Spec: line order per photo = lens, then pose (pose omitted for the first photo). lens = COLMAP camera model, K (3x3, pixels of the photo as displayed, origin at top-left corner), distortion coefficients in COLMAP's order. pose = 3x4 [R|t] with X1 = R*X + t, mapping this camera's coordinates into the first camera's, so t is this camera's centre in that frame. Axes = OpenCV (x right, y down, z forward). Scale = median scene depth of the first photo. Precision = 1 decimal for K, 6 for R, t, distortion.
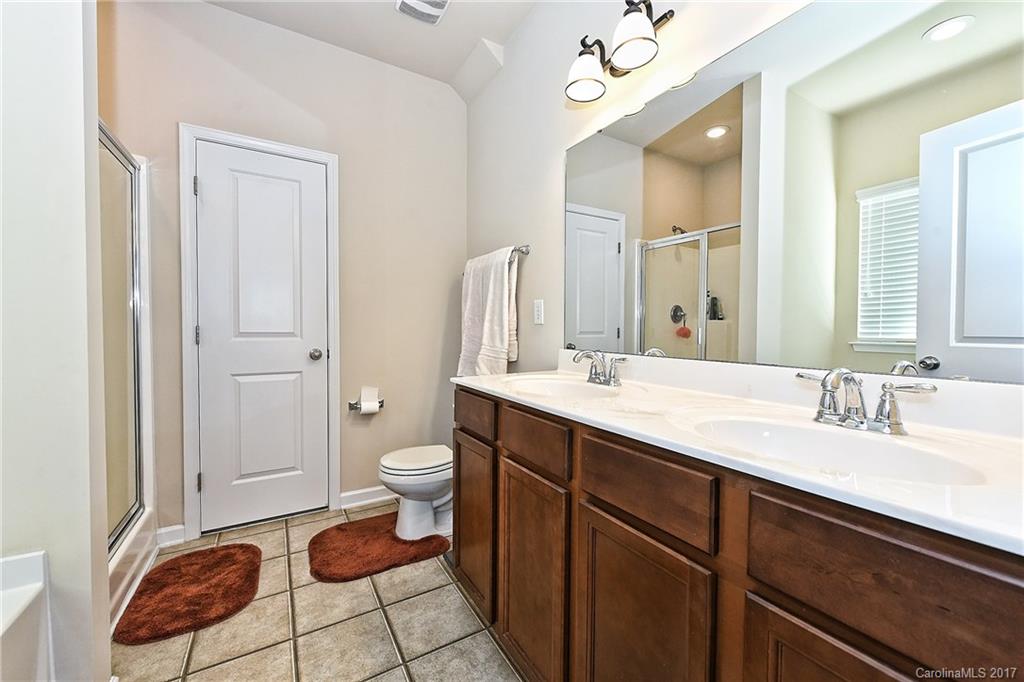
lens RADIAL K [[405.1, 0, 514.7], [0, 405.1, 338.7], [0, 0, 1]] dist [-0.000686, -0.000777]
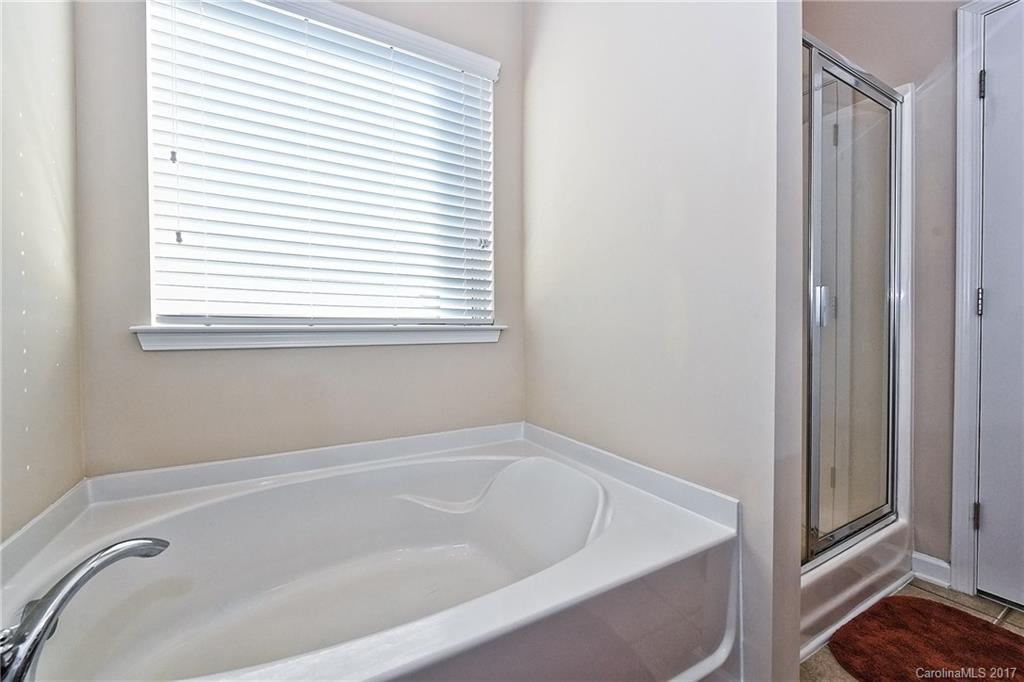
lens RADIAL K [[418.3, 0, 514.0], [0, 418.3, 336.2], [0, 0, 1]] dist [0.001627, -0.000627]
pose [[-0.009063, 0.011495, -0.999893, -0.066442], [-0.021691, 0.999696, 0.011689, 0.062041], [0.999724, 0.021794, -0.008811, 0.228878]]
